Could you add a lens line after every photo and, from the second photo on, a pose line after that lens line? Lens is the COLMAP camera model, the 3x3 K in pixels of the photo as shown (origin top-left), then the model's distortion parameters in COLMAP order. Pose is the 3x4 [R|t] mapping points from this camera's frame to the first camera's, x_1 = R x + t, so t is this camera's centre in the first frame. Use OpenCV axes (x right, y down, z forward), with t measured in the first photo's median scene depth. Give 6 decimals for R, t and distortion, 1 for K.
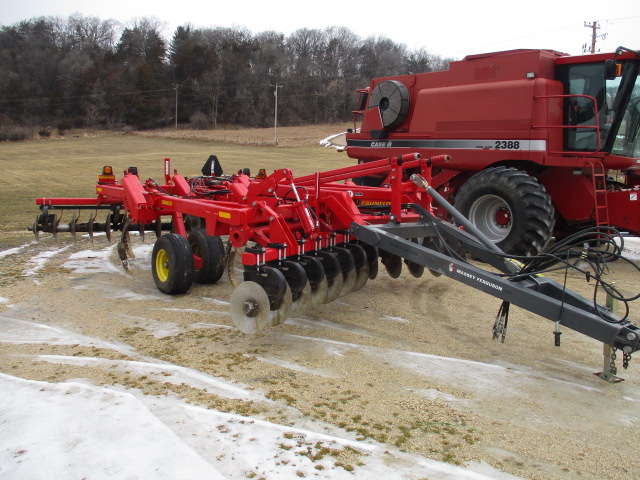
lens RADIAL K [[579.7, 0, 304.7], [0, 579.7, 241.7], [0, 0, 1]] dist [-0.001341, -0.003620]
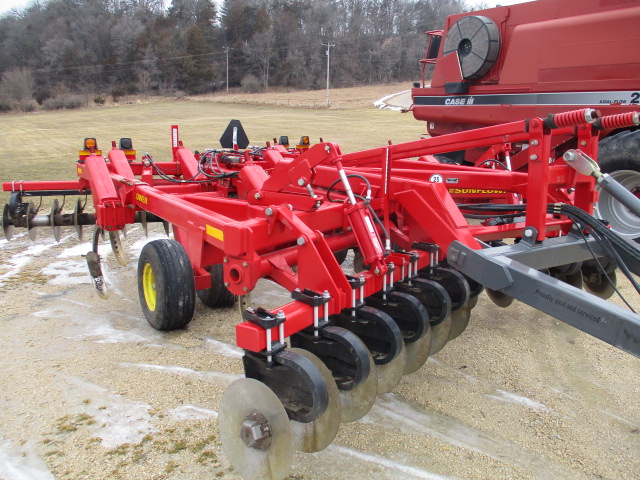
lens RADIAL K [[545.6, 0, 320.0], [0, 545.6, 240.0], [0, 0, 1]] dist [-0.015376, -0.001408]
pose [[0.997567, -0.002697, -0.069669, -0.002989], [0.007699, 0.997402, 0.071630, -0.037948], [0.069294, -0.071992, 0.994995, 0.256295]]
